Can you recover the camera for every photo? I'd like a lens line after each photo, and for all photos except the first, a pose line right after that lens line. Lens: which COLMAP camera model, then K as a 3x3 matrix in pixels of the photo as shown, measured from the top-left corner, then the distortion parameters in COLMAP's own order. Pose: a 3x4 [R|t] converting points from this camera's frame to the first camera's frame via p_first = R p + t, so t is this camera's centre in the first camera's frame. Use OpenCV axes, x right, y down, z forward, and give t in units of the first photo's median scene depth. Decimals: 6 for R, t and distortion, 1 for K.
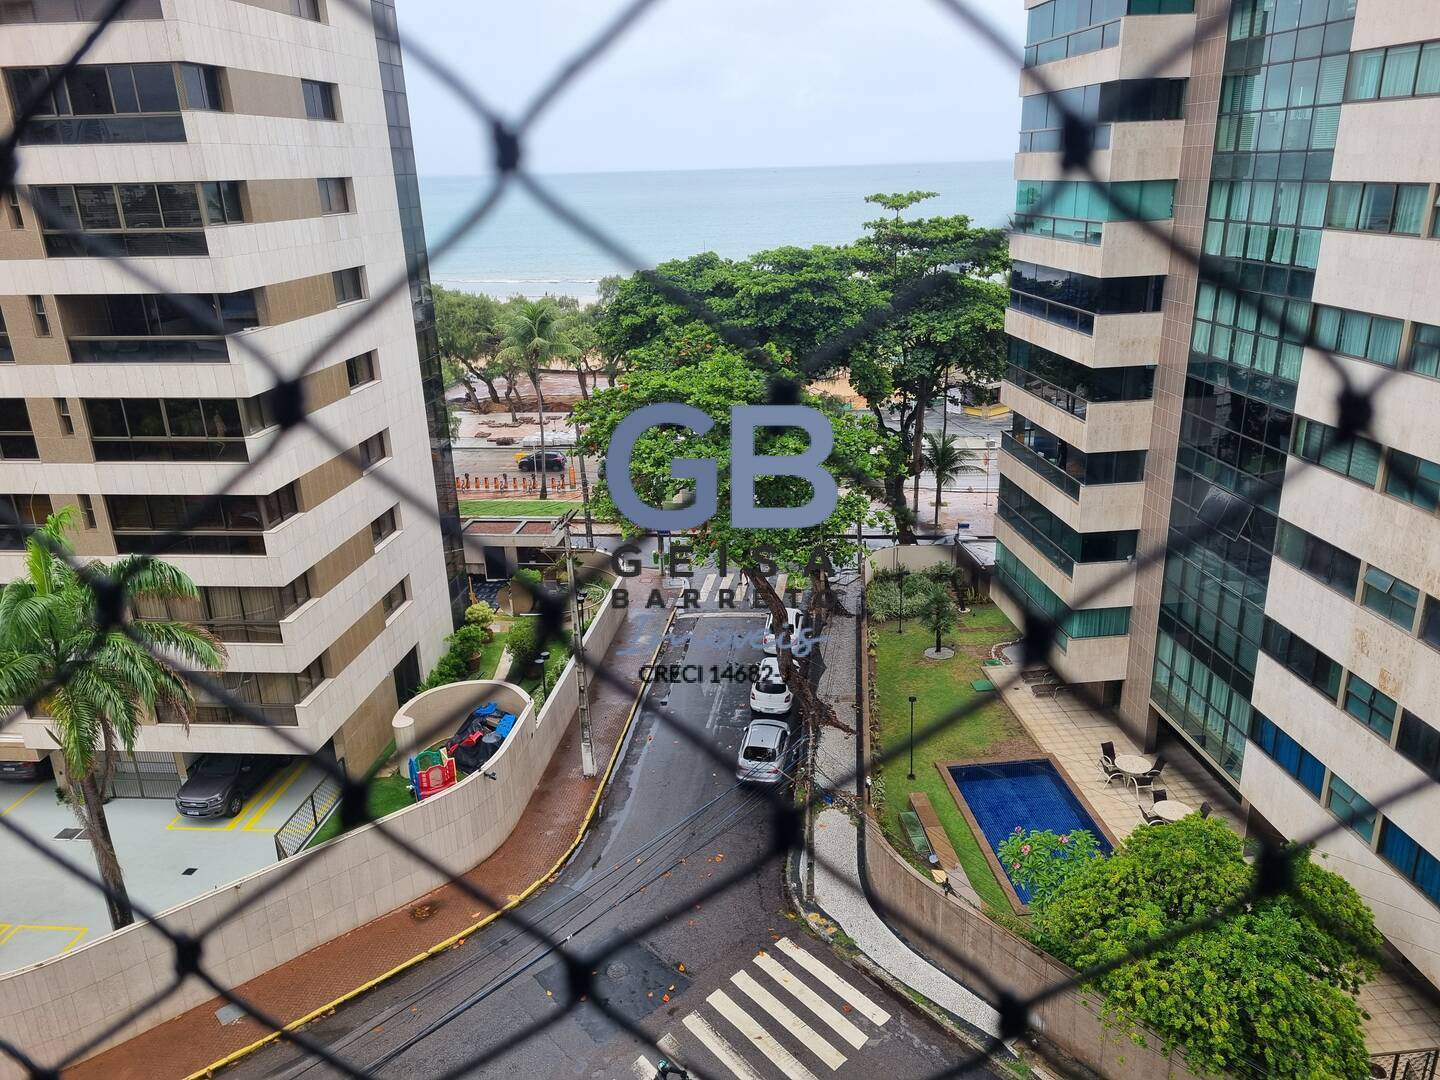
lens RADIAL K [[1087.2, 0, 728.1], [0, 1087.2, 543.6], [0, 0, 1]] dist [0.060235, -0.041085]
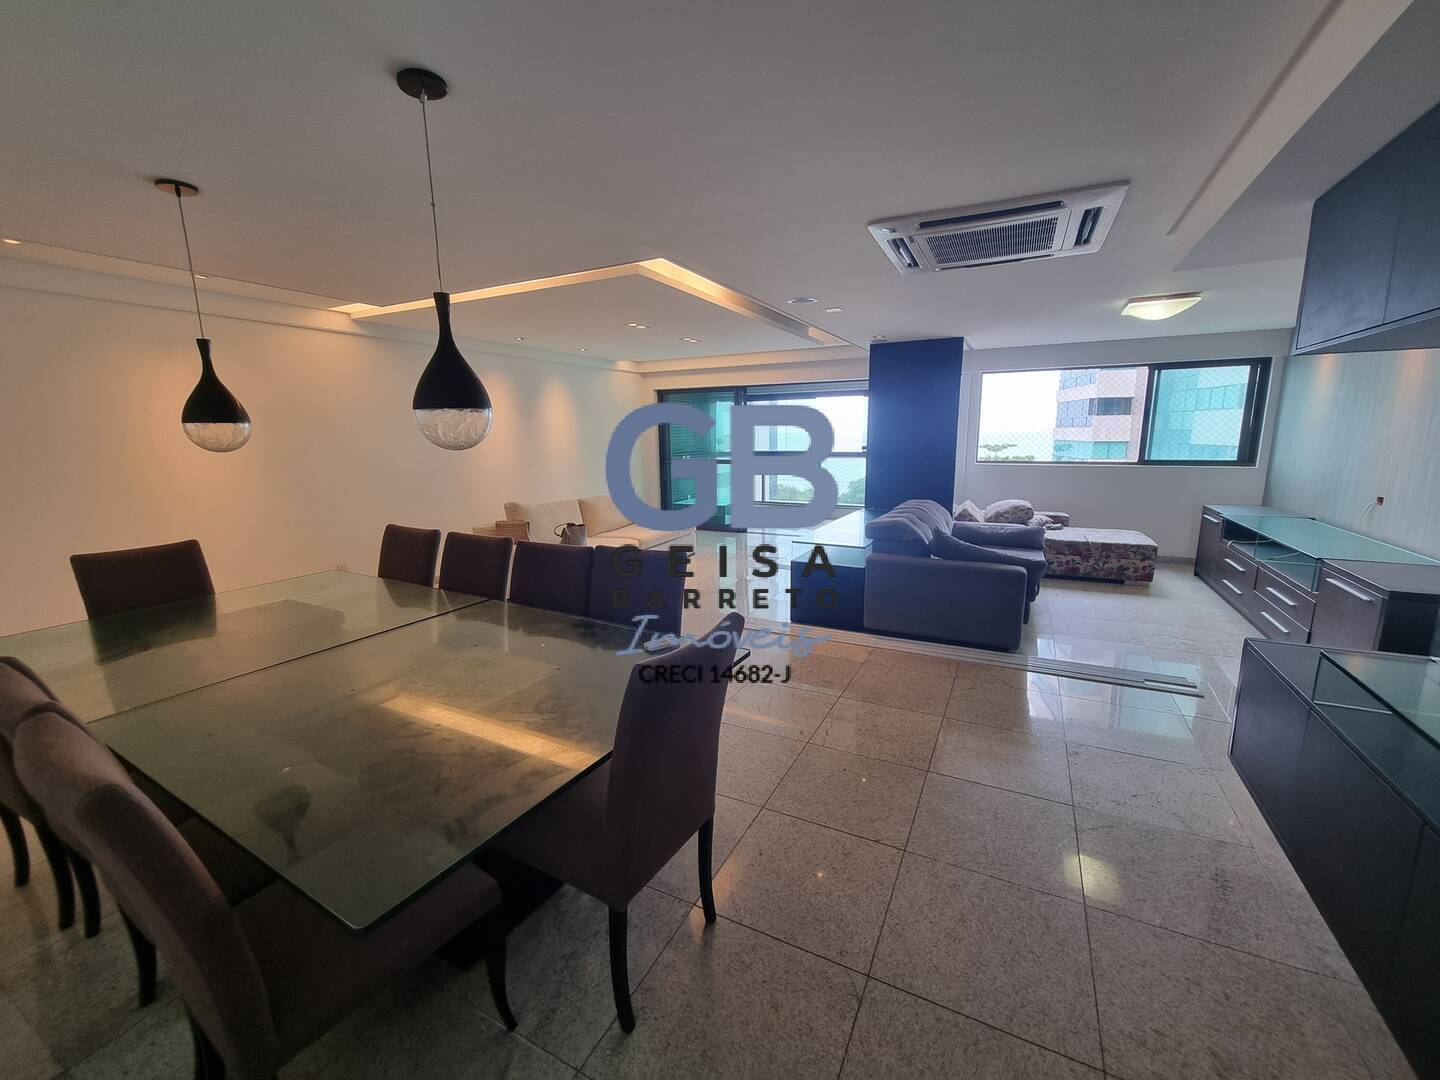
lens RADIAL K [[587.8, 0, 719.4], [0, 587.8, 545.9], [0, 0, 1]] dist [0.001807, -0.002972]
pose [[0.943440, 0.084867, -0.320497, 0.037246], [-0.127455, 0.985237, -0.114298, 0.083624], [0.306066, 0.148682, 0.940328, -0.238032]]
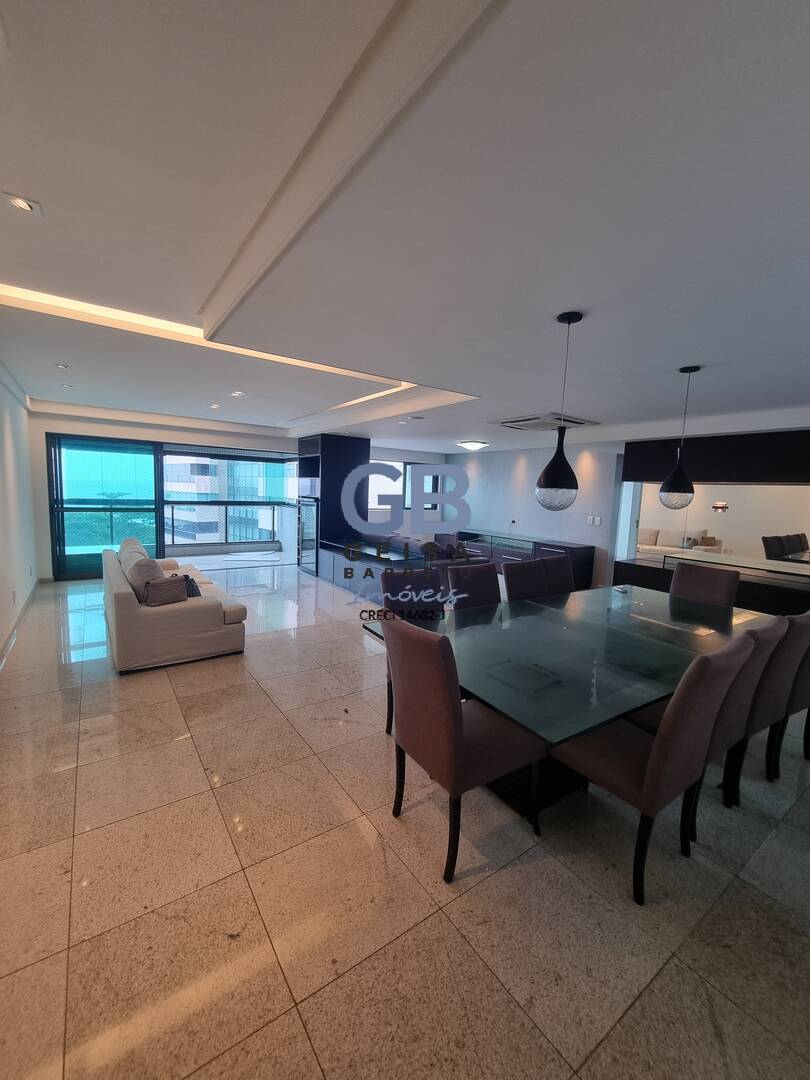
lens RADIAL K [[440.9, 0, 401.1], [0, 440.9, 540.5], [0, 0, 1]] dist [0.001807, -0.002972]
pose [[0.730087, -0.016415, 0.683157, -0.080331], [0.165260, 0.974278, -0.153202, 0.083058], [-0.663070, 0.224749, 0.714021, -0.226352]]
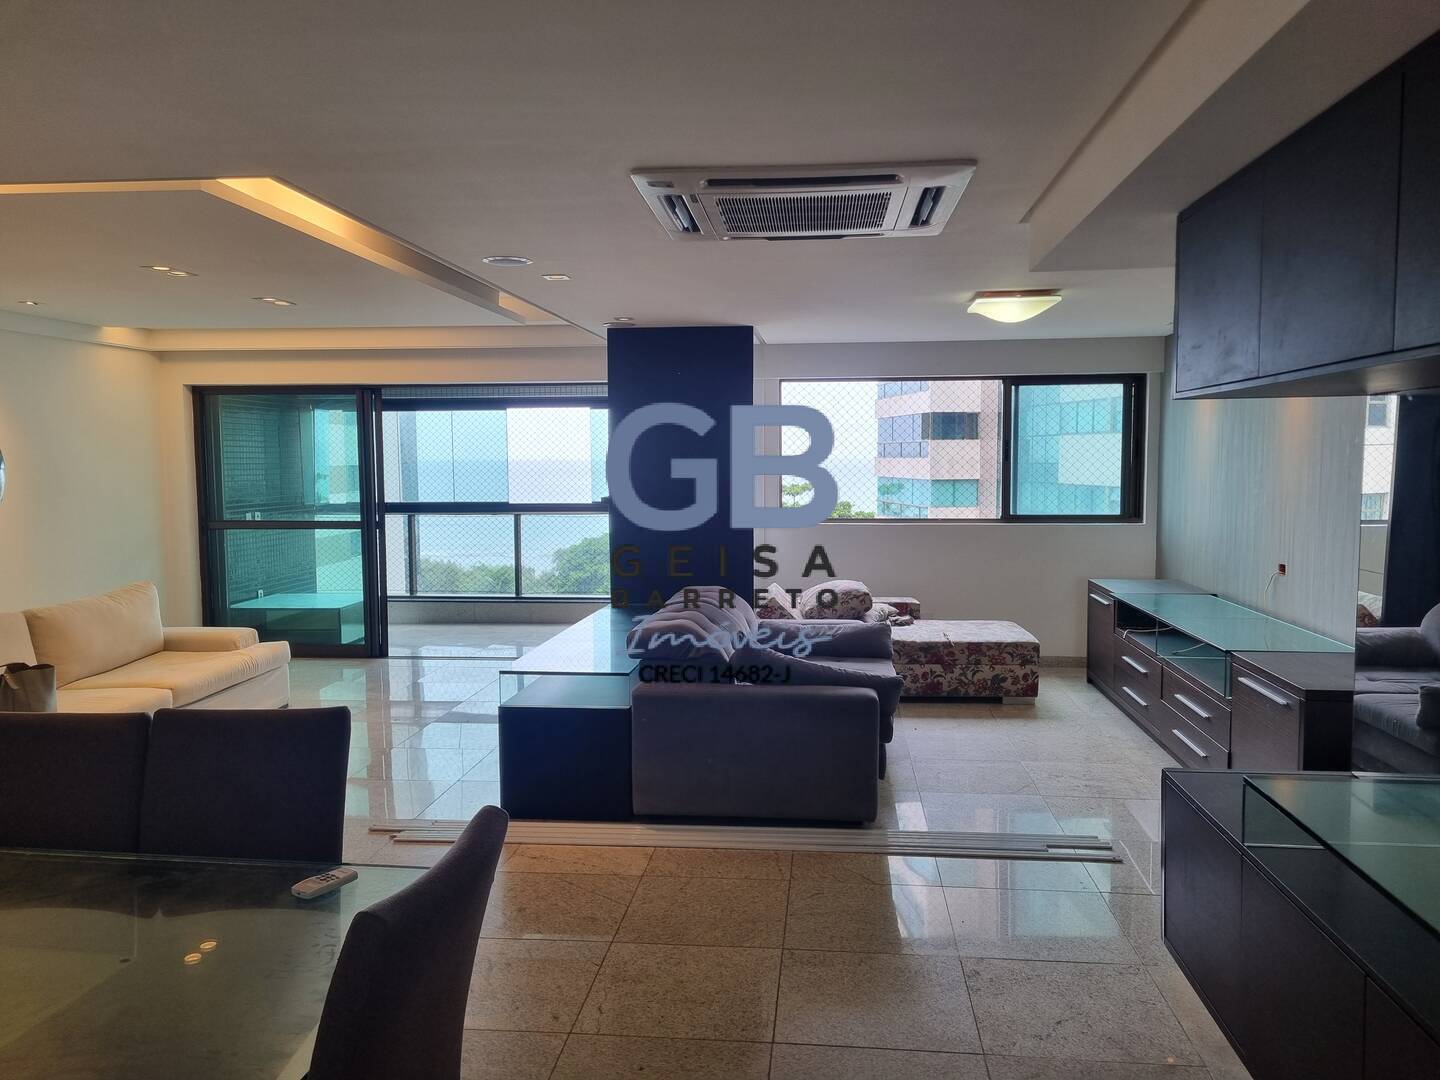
lens RADIAL K [[1087.2, 0, 728.1], [0, 1087.2, 543.6], [0, 0, 1]] dist [0.060235, -0.041085]
pose [[0.998798, 0.026121, 0.041467, 0.033192], [-0.014773, 0.967232, -0.253463, 0.084193], [-0.046729, 0.252546, 0.966456, -0.245938]]
